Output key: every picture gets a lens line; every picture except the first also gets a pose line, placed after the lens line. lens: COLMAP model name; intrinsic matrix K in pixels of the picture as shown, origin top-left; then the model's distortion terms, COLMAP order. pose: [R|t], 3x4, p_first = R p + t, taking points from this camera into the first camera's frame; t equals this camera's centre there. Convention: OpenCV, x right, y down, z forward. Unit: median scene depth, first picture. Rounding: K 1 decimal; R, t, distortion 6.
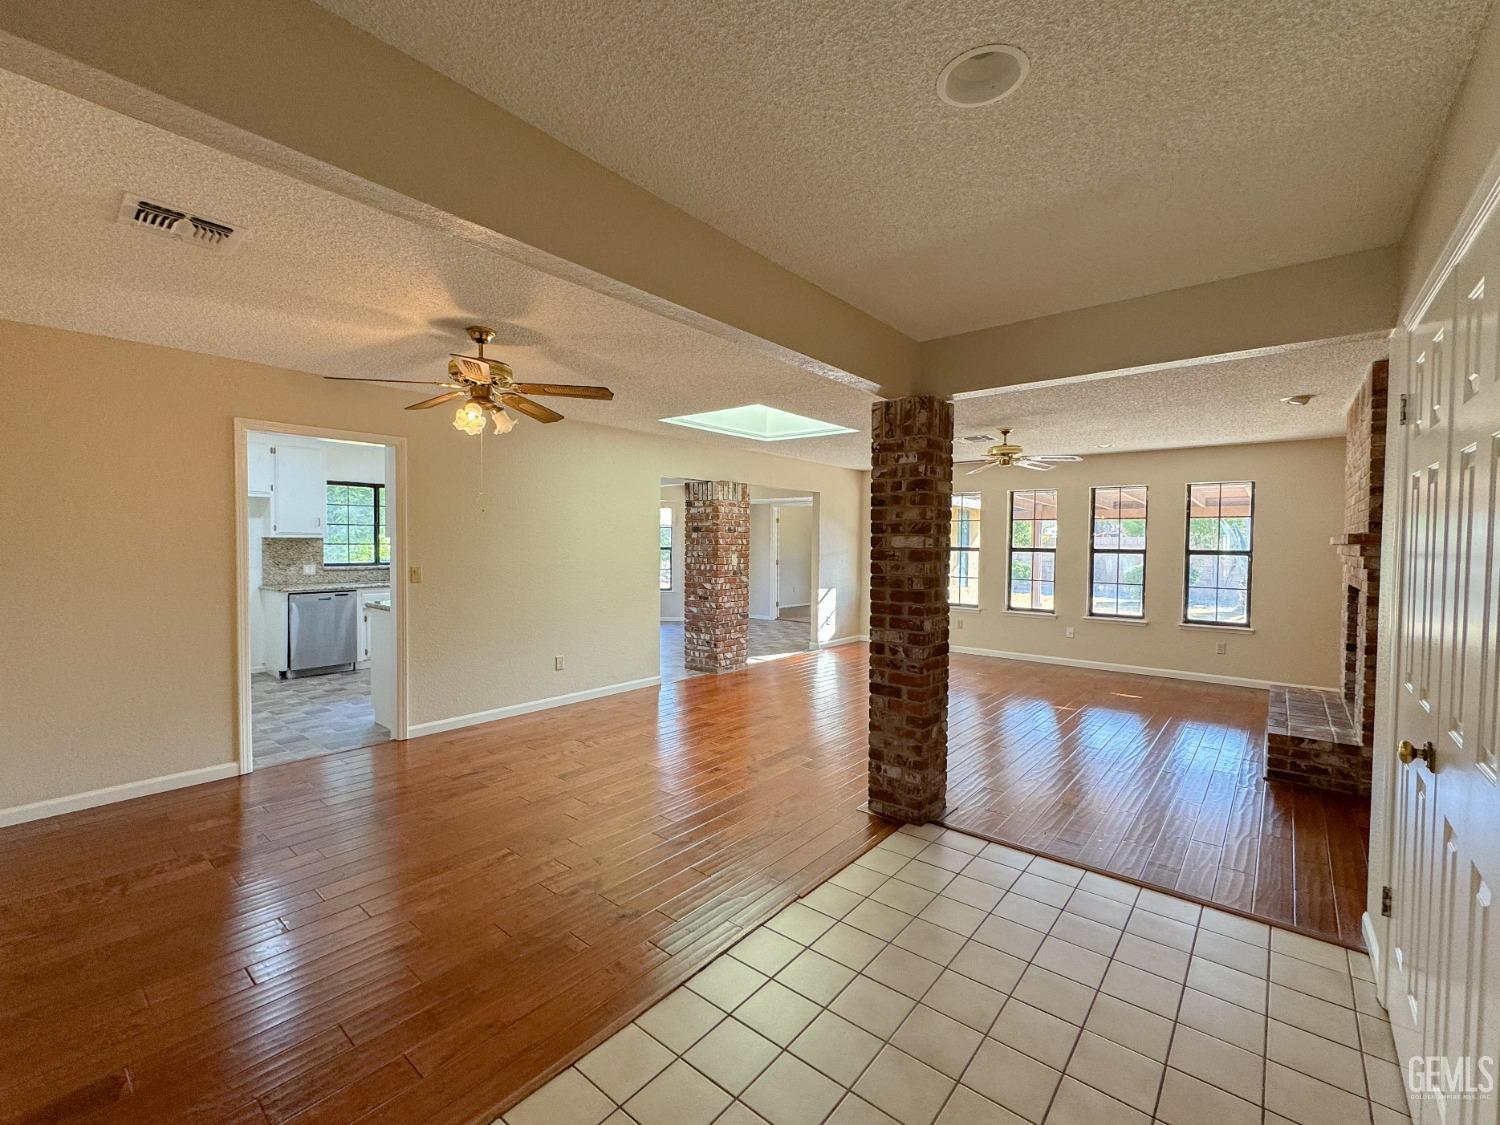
lens RADIAL K [[642.0, 0, 734.1], [0, 642.0, 560.1], [0, 0, 1]] dist [-0.002947, -0.000124]
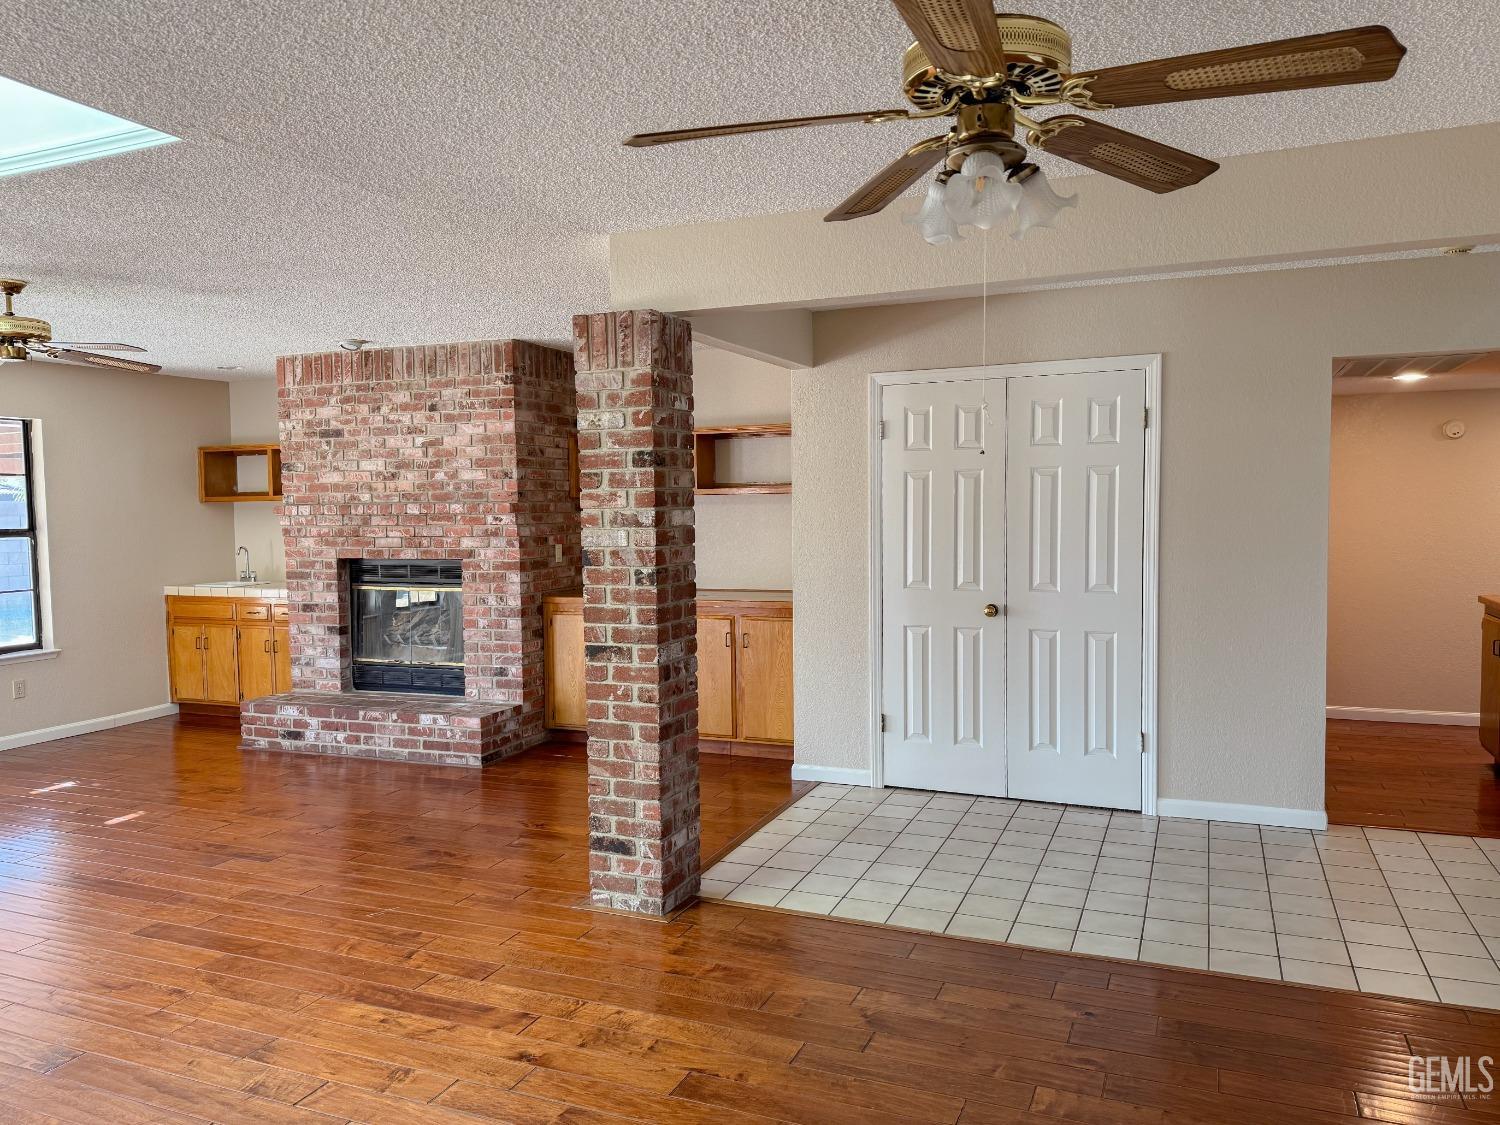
lens RADIAL K [[1076.2, 0, 776.0], [0, 1076.2, 572.9], [0, 0, 1]] dist [0.054551, -0.089743]
pose [[-0.319335, -0.065533, 0.945373, -0.436614], [0.038777, 0.995867, 0.082132, -0.029505], [-0.946848, 0.062887, -0.315474, 0.609136]]
